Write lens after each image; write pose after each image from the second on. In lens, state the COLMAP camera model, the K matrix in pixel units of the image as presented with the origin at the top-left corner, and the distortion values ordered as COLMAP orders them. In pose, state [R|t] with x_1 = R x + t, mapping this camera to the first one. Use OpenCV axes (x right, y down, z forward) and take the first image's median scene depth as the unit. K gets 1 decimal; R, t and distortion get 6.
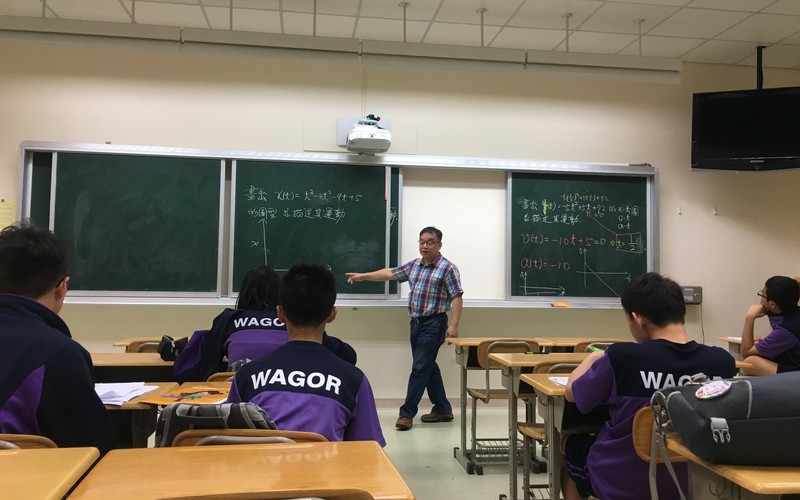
lens RADIAL K [[699.0, 0, 396.2], [0, 699.0, 239.9], [0, 0, 1]] dist [0.063815, -0.090369]
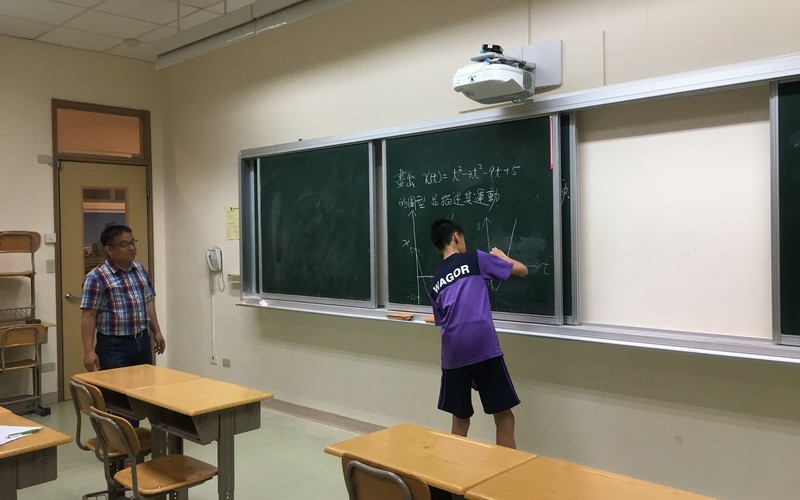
lens RADIAL K [[699.0, 0, 398.1], [0, 699.0, 253.8], [0, 0, 1]] dist [0.063815, -0.090369]
pose [[0.617187, -0.005769, -0.786795, 0.408613], [0.051772, 0.998104, 0.033293, -0.008688], [0.785111, -0.061282, 0.616316, 0.500201]]
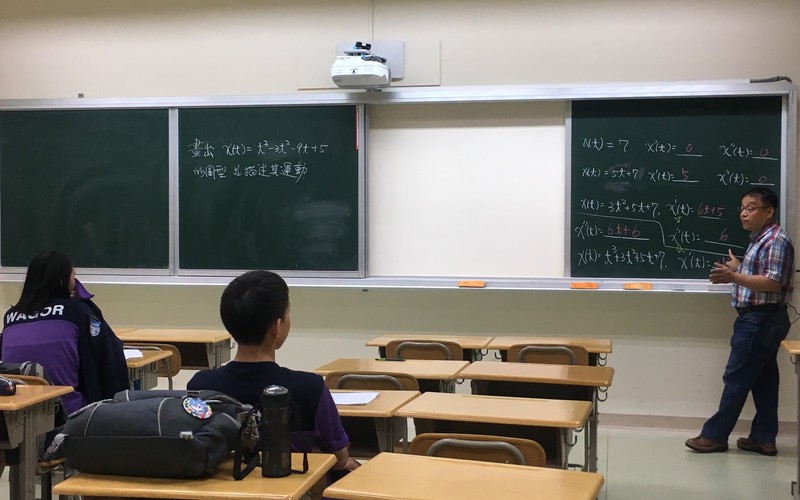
lens RADIAL K [[908.1, 0, 404.3], [0, 908.1, 255.0], [0, 0, 1]] dist [0.025075, 0.000000]
pose [[0.946580, -0.006514, -0.322402, 0.362788], [0.024176, 0.998416, 0.050809, 0.009643], [0.321560, -0.055889, 0.945238, 0.063386]]
